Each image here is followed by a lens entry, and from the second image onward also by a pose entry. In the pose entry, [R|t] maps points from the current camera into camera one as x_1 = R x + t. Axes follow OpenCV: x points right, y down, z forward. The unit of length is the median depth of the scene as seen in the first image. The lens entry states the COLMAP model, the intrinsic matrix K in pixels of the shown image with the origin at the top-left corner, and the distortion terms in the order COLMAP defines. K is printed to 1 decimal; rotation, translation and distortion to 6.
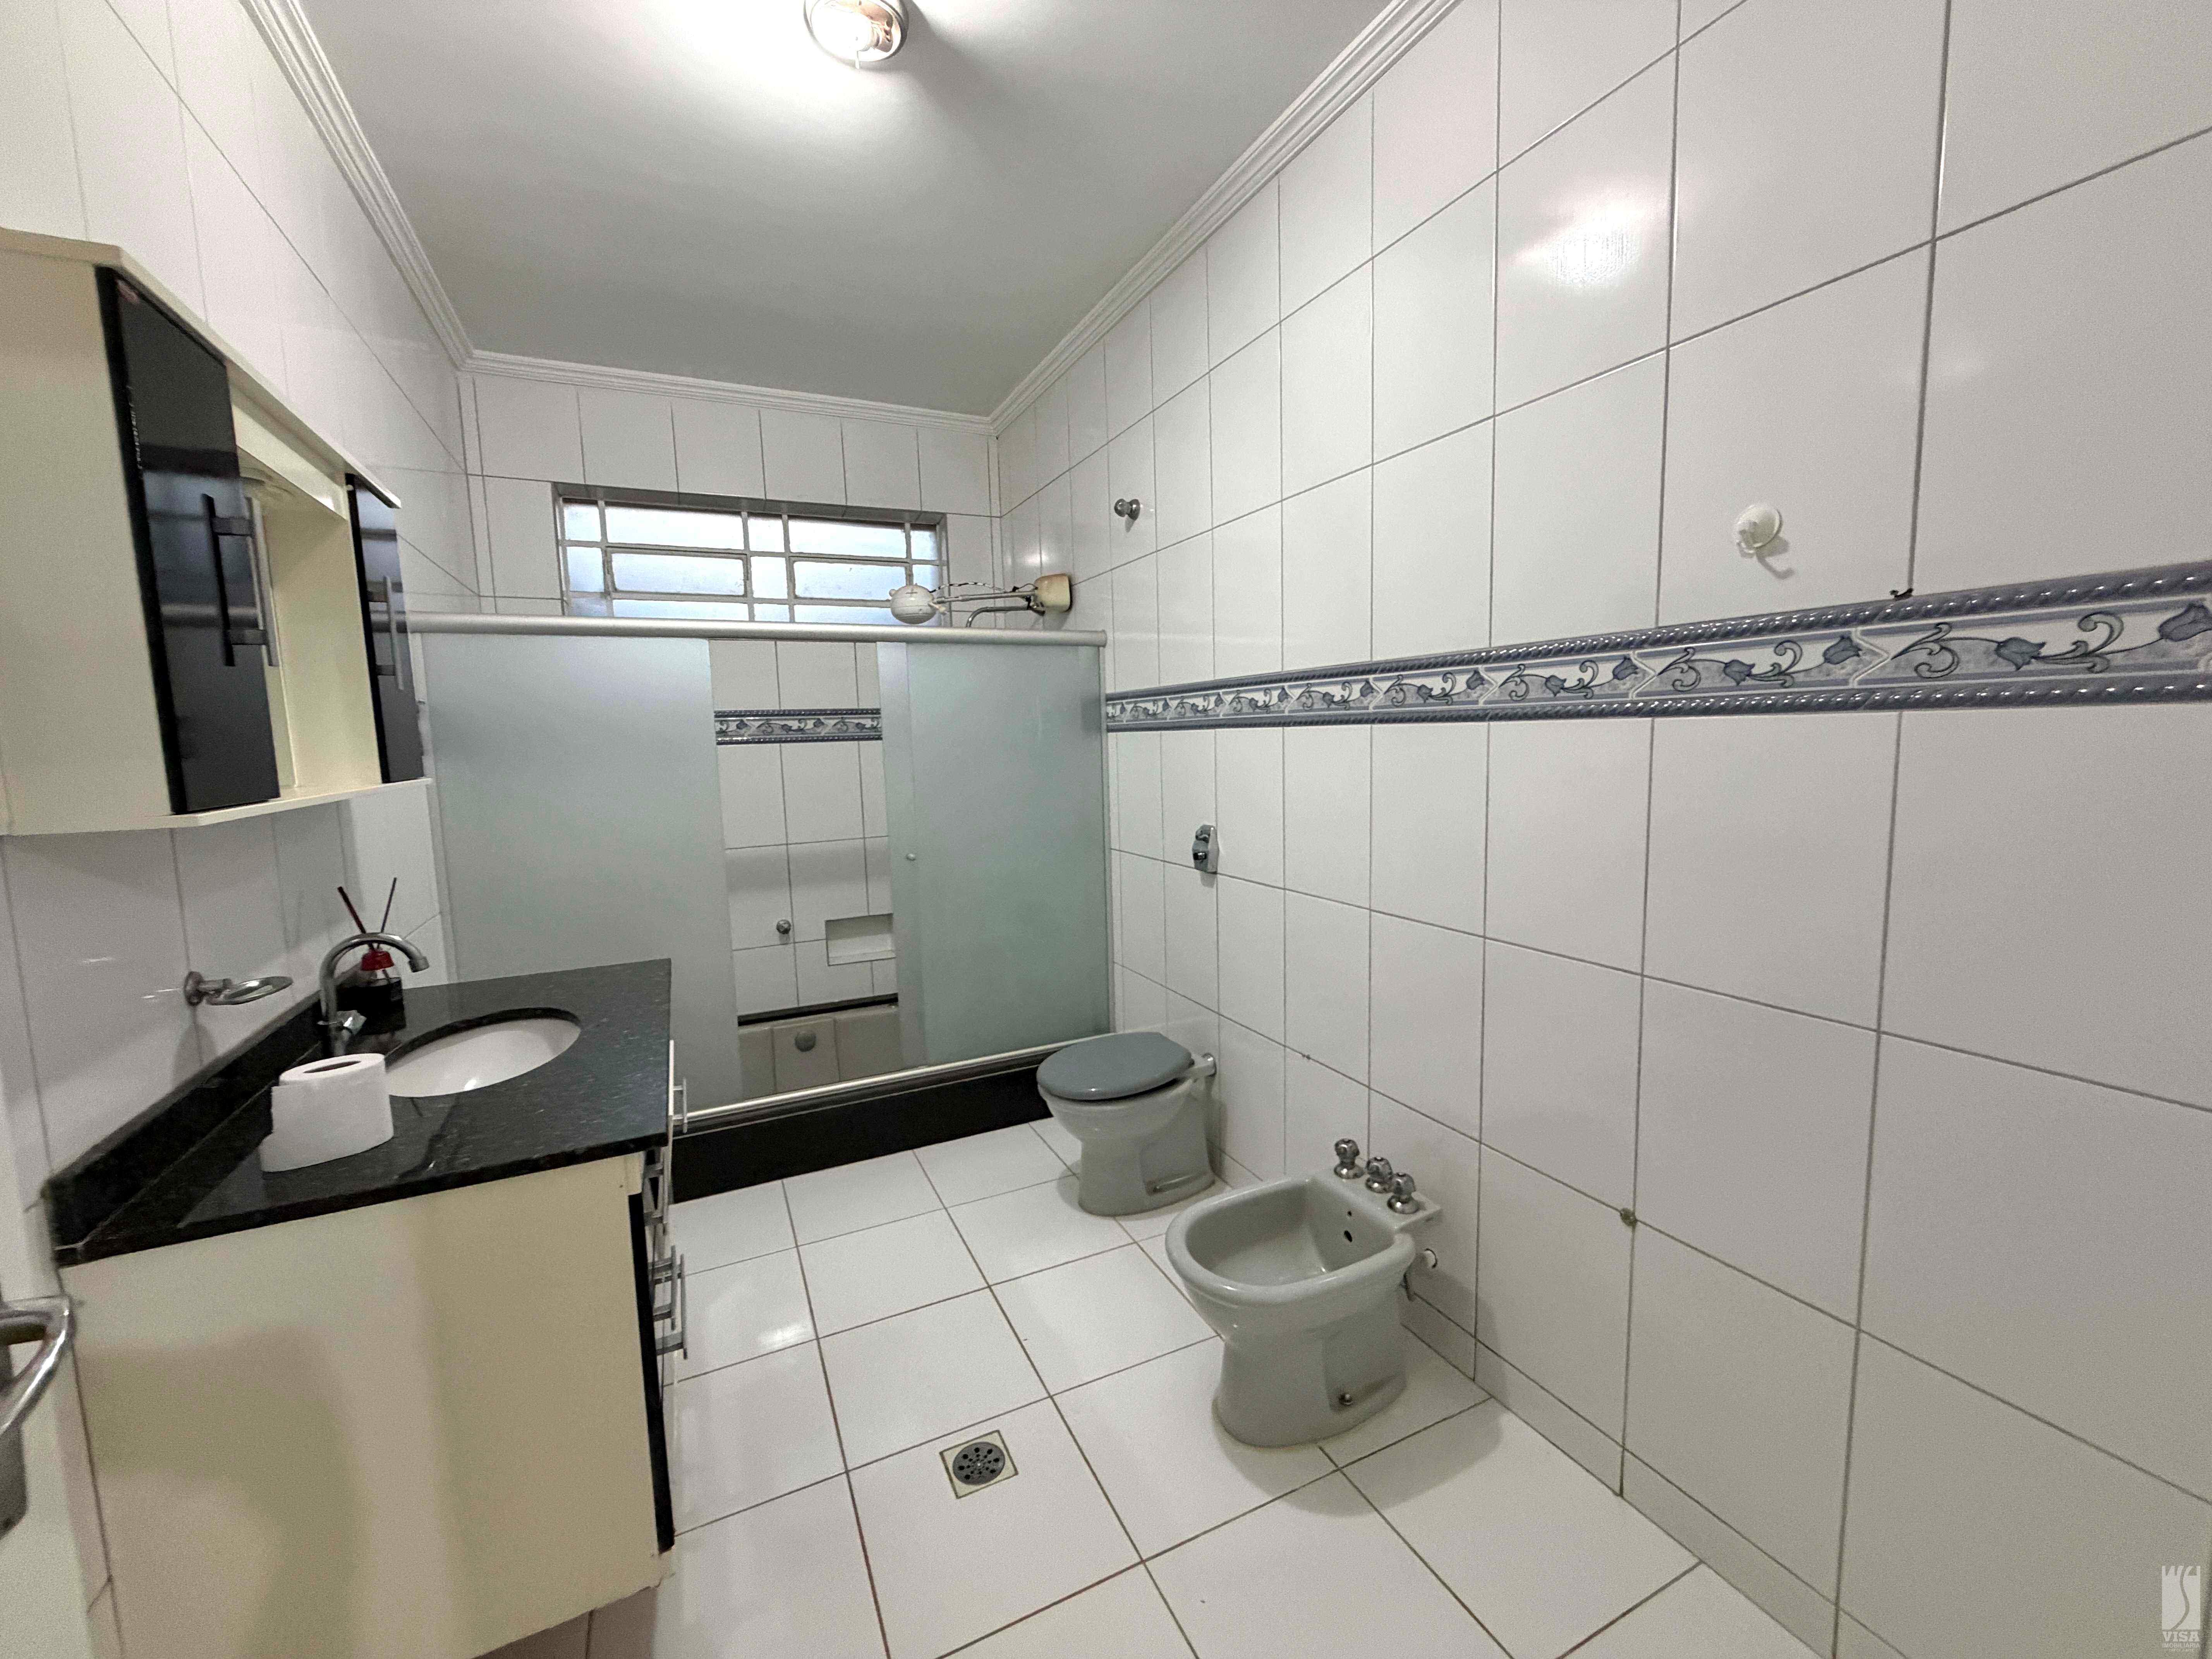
lens RADIAL K [[882.1, 0, 1098.6], [0, 882.1, 820.7], [0, 0, 1]] dist [0.001559, 0.000546]
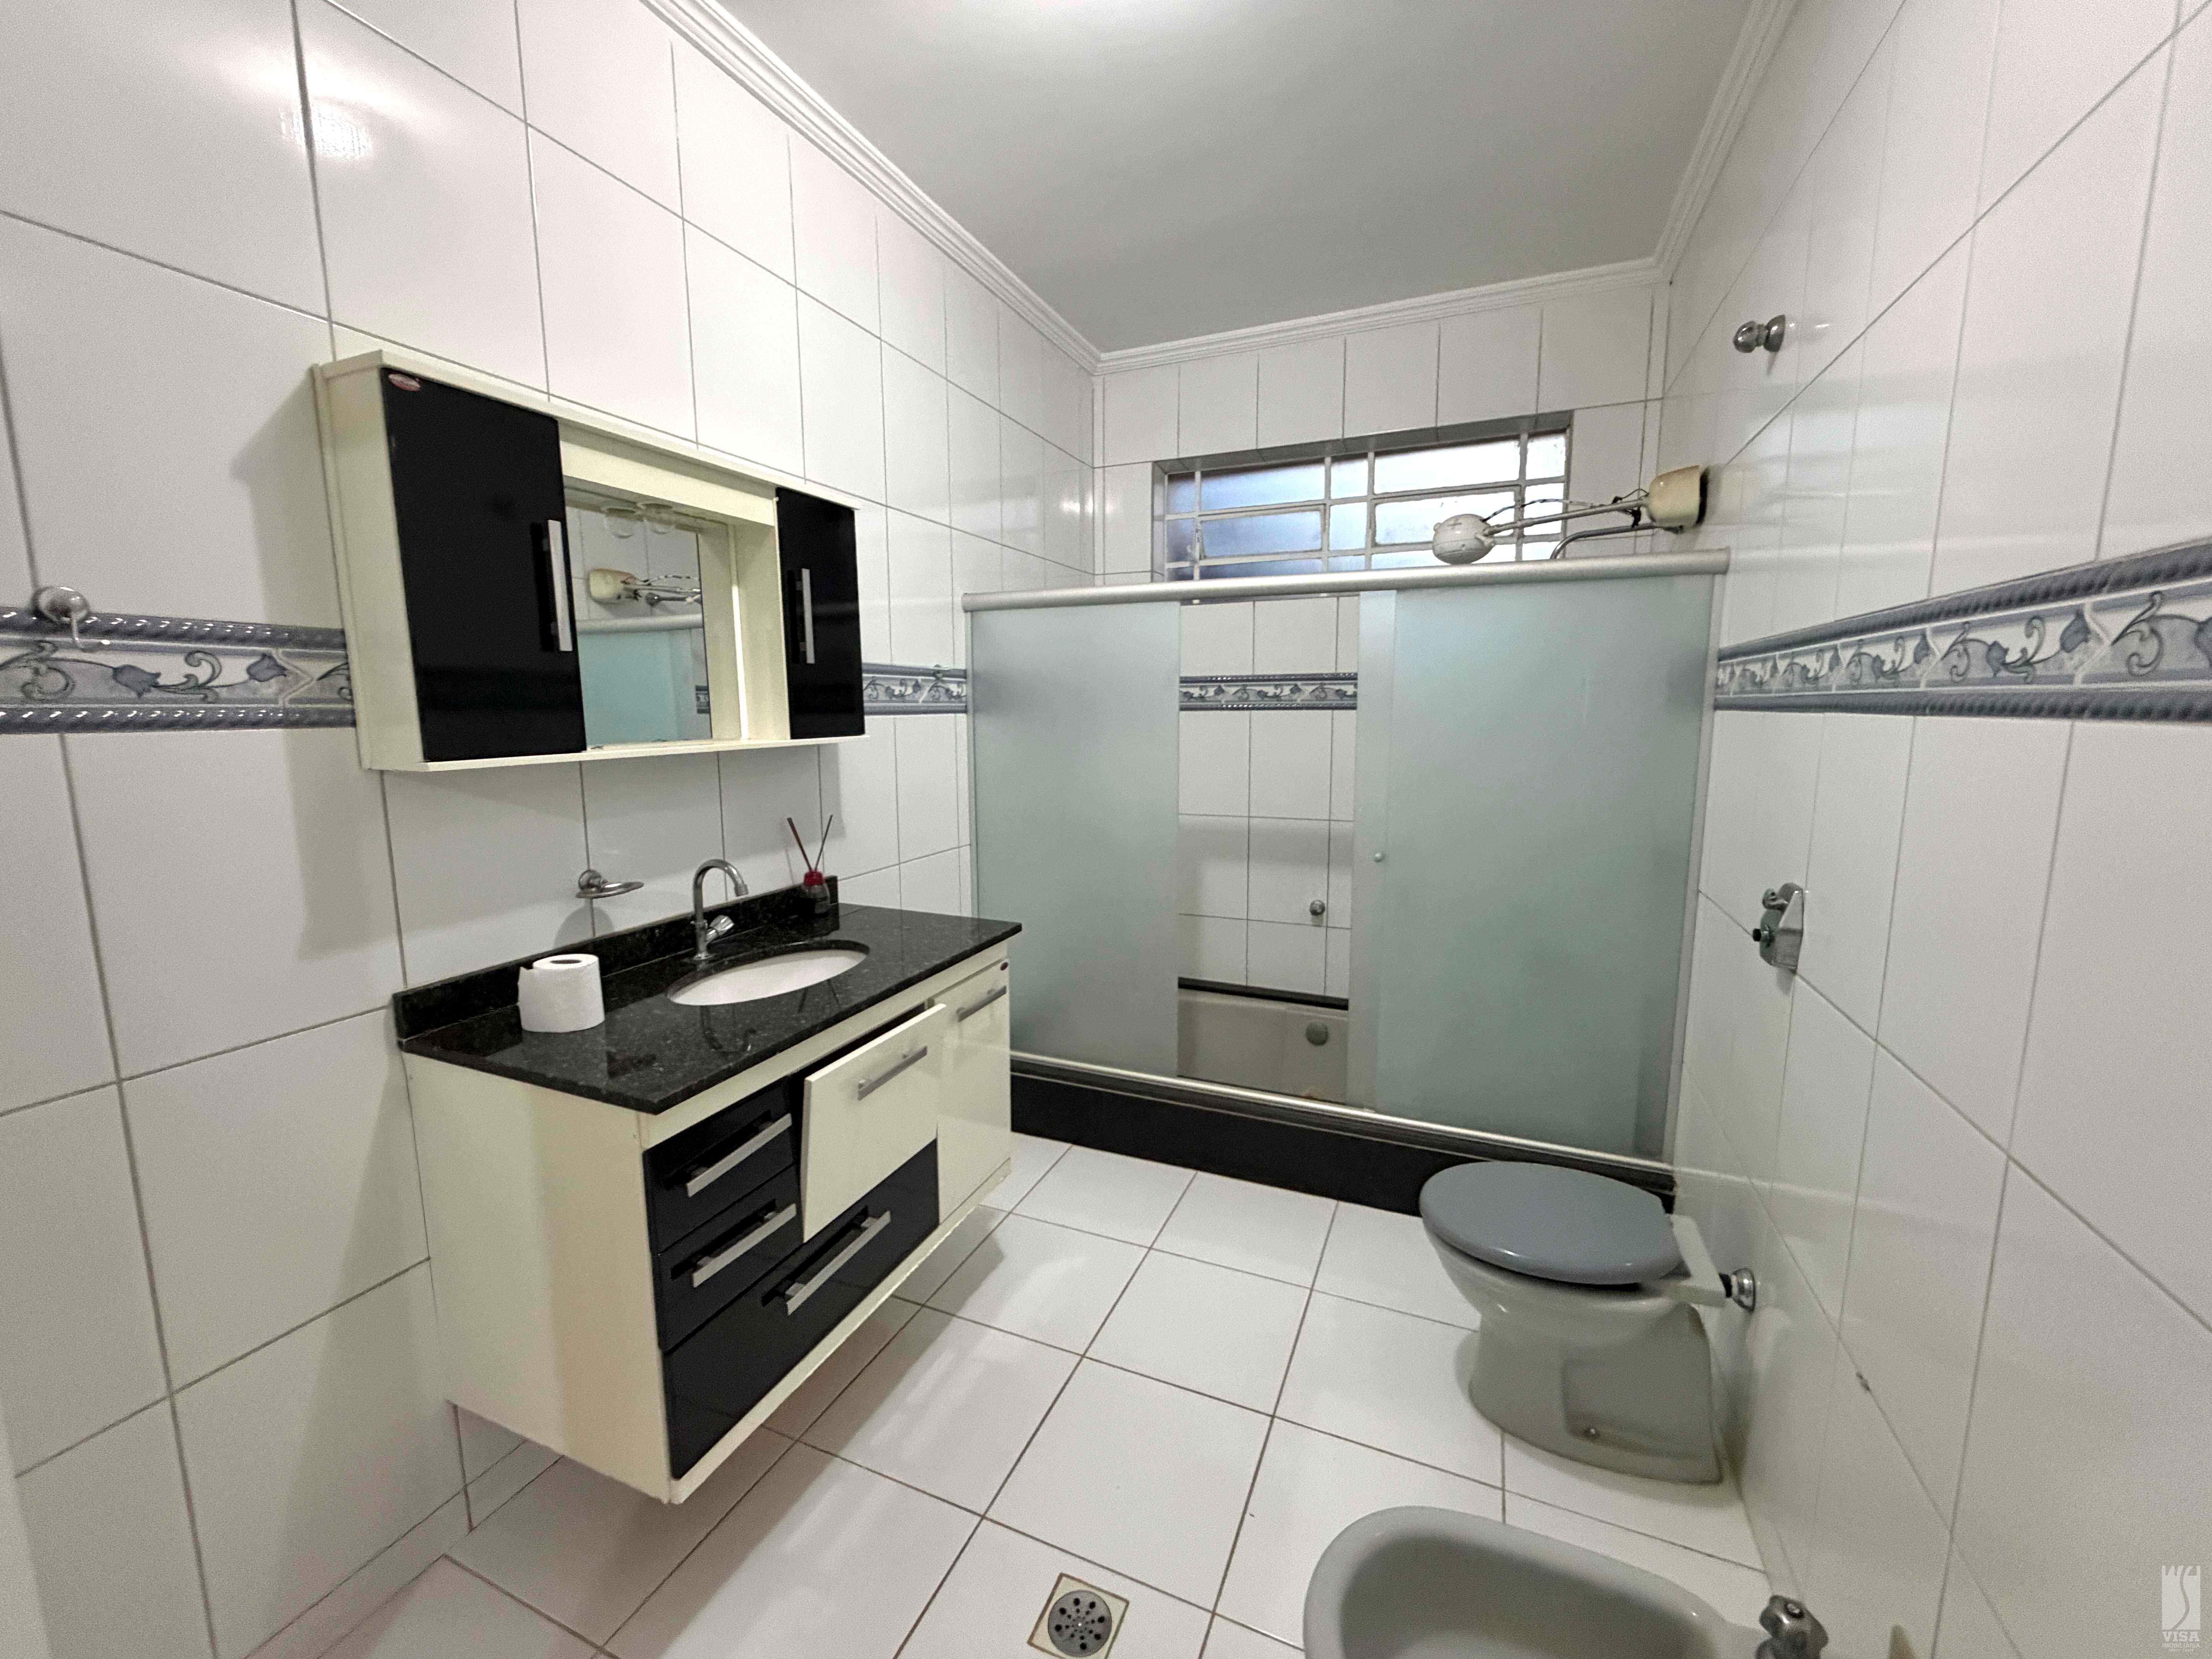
lens RADIAL K [[882.1, 0, 1103.3], [0, 882.1, 819.5], [0, 0, 1]] dist [0.001559, 0.000546]
pose [[0.661412, 0.122637, -0.739928, 0.220938], [-0.088106, 0.992415, 0.085728, -0.040631], [0.744830, 0.008490, 0.667201, 0.270854]]
